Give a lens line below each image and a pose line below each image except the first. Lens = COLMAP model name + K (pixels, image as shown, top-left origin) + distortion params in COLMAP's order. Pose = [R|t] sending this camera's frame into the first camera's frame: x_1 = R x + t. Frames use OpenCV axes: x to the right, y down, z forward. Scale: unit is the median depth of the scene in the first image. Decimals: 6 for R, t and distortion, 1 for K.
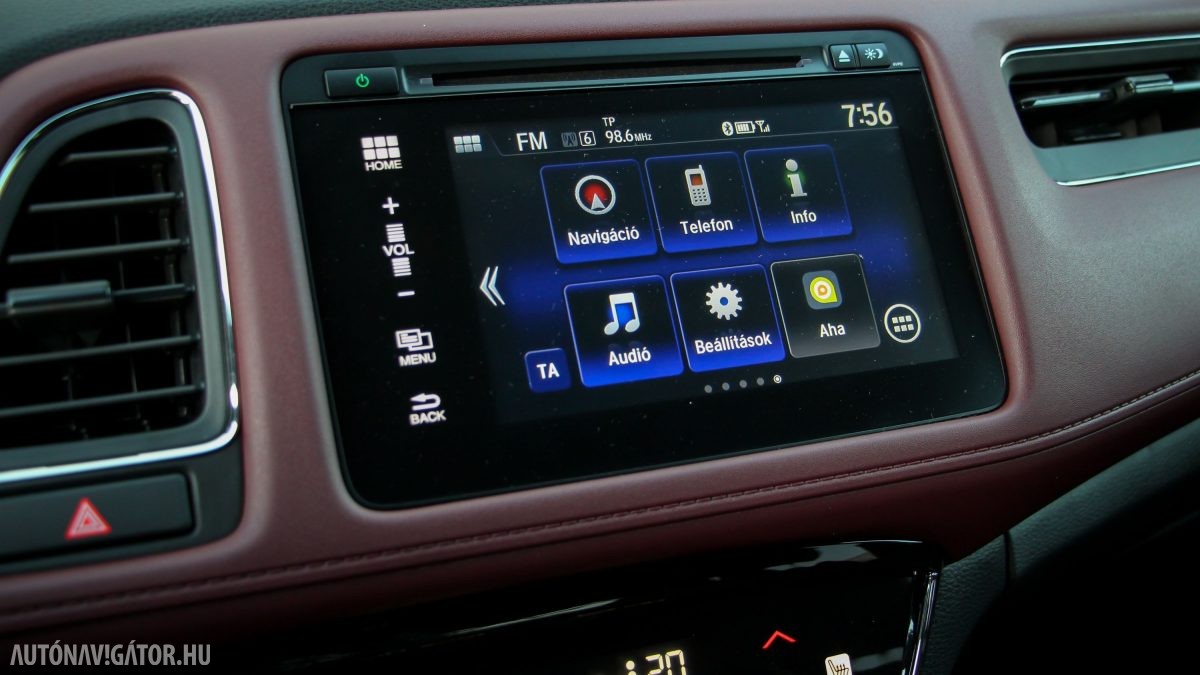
lens RADIAL K [[1445.1, 0, 600.0], [0, 1445.1, 364.5], [0, 0, 1]] dist [-0.114528, 0.000000]
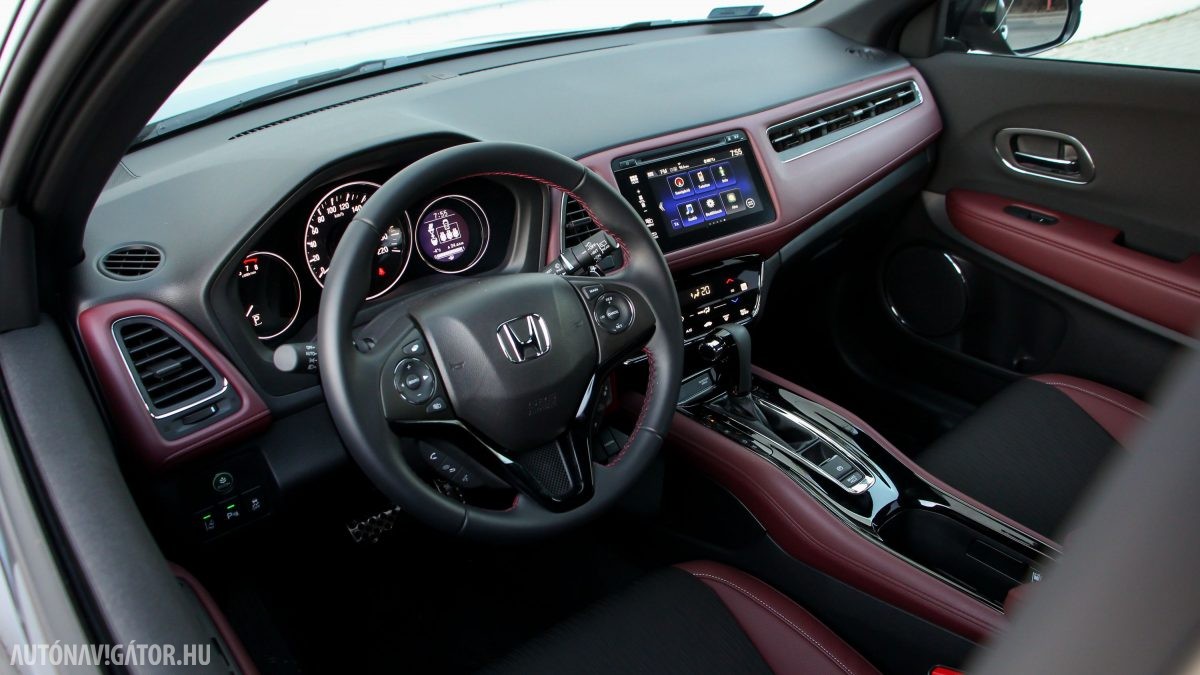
lens RADIAL K [[1087.8, 0, 598.9], [0, 1087.8, 340.9], [0, 0, 1]] dist [-0.153782, 0.015118]
pose [[0.985778, -0.130272, 0.106169, -0.637149], [0.115854, 0.984427, 0.132219, -0.105610], [-0.121740, -0.118039, 0.985518, -2.187591]]
